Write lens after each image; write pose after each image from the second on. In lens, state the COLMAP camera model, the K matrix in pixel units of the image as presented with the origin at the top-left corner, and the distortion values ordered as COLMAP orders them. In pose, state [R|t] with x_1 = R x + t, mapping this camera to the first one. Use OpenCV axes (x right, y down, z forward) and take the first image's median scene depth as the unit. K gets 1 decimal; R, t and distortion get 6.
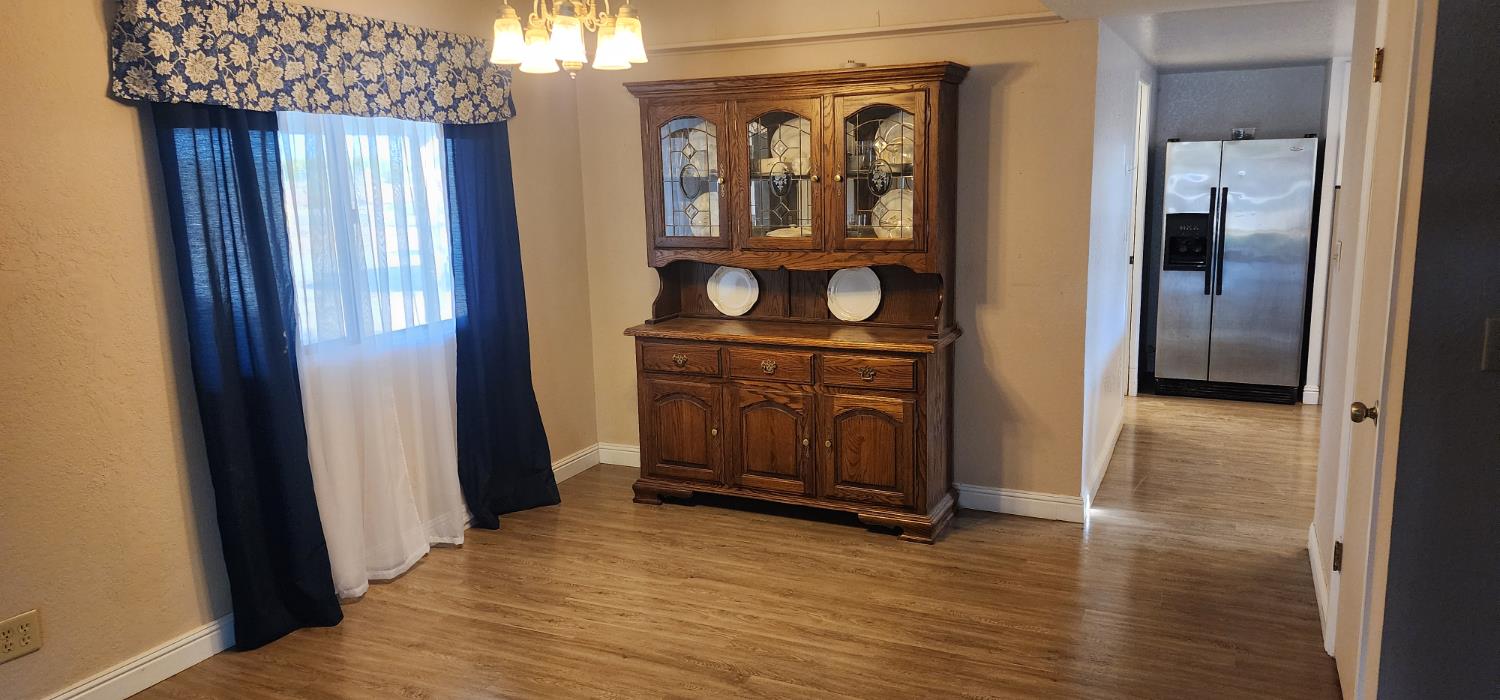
lens RADIAL K [[1001.5, 0, 747.2], [0, 1001.5, 347.3], [0, 0, 1]] dist [0.062122, -0.005944]
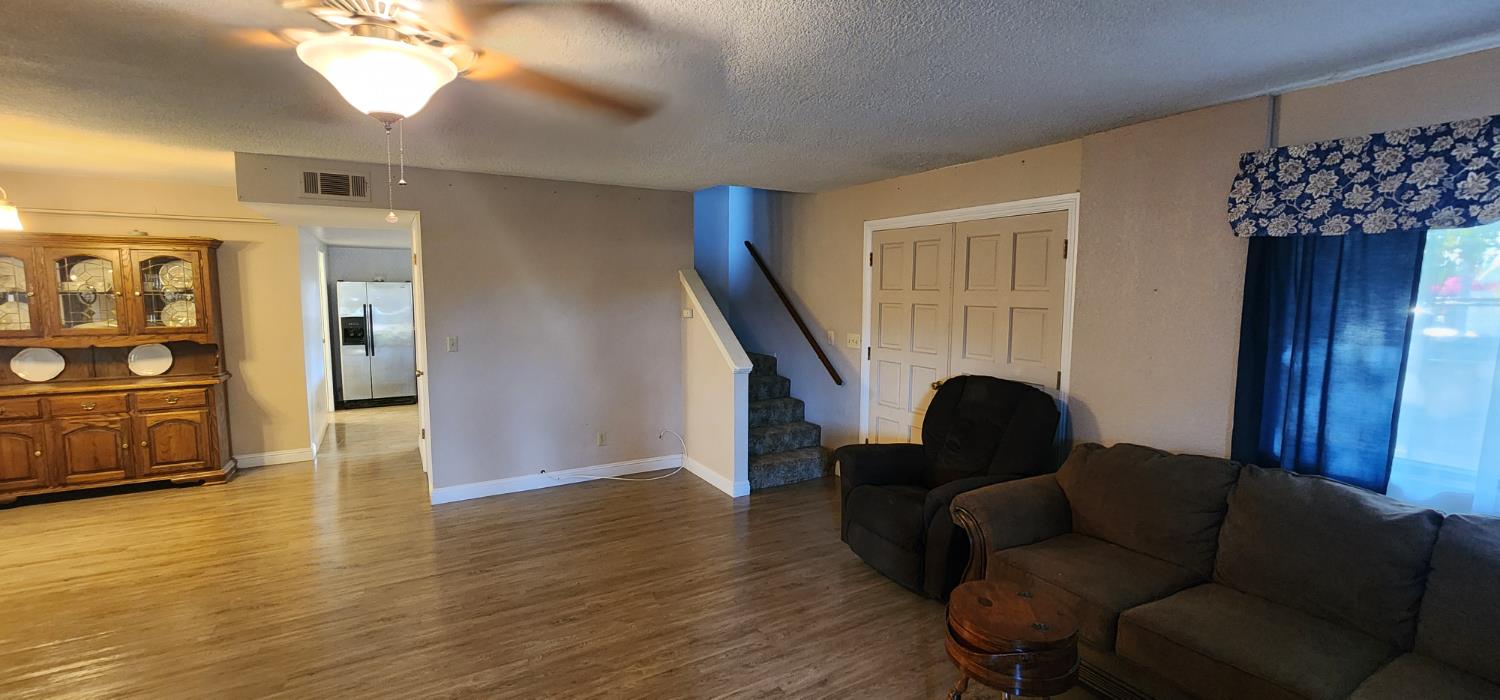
lens RADIAL K [[619.4, 0, 757.5], [0, 619.4, 348.7], [0, 0, 1]] dist [0.002461, -0.000536]
pose [[0.555192, -0.052327, 0.830075, -0.210779], [0.129608, 0.991270, -0.024199, 0.094401], [-0.821562, 0.121020, 0.557127, -0.496578]]
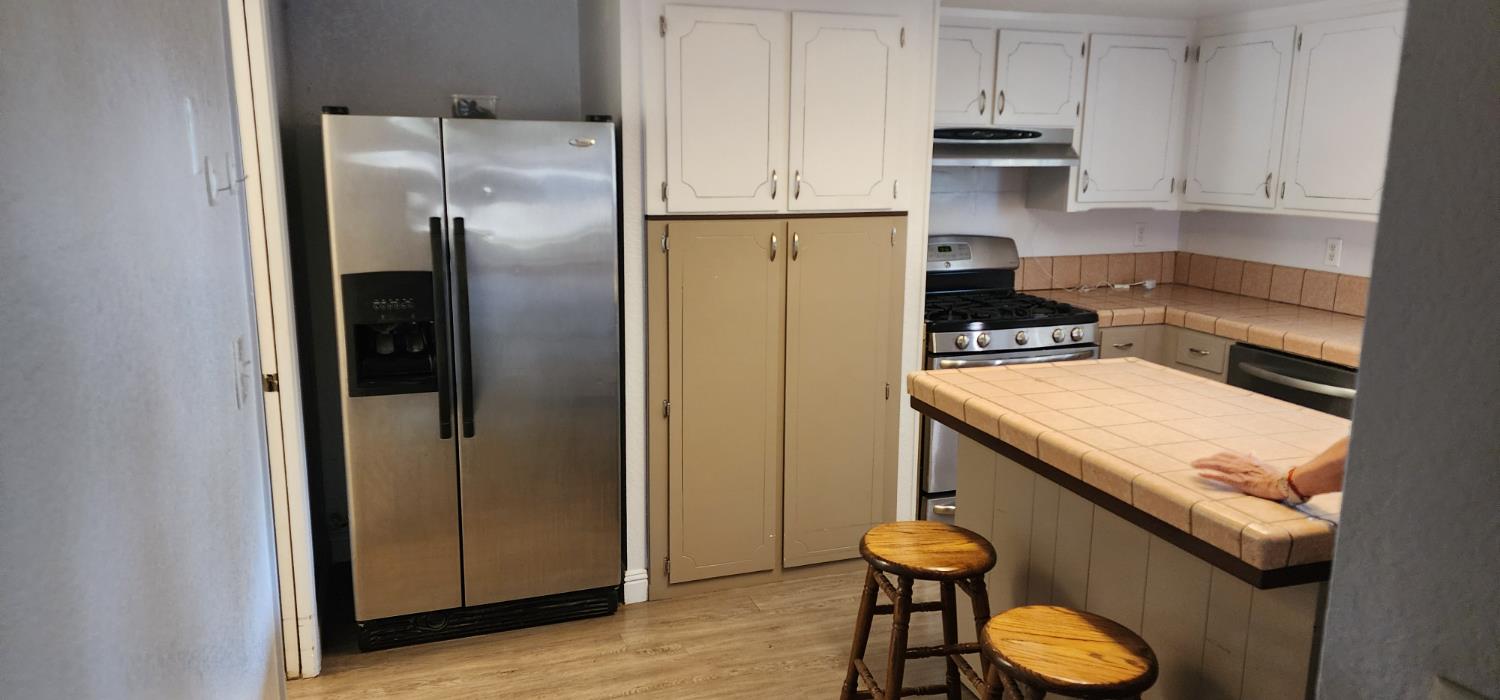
lens RADIAL K [[1001.5, 0, 771.3], [0, 1001.5, 326.9], [0, 0, 1]] dist [0.062122, -0.005944]
pose [[0.708851, -0.096797, 0.698685, 0.341015], [0.100393, 0.994300, 0.035898, -0.153637], [-0.698178, 0.044697, 0.714528, 0.799792]]
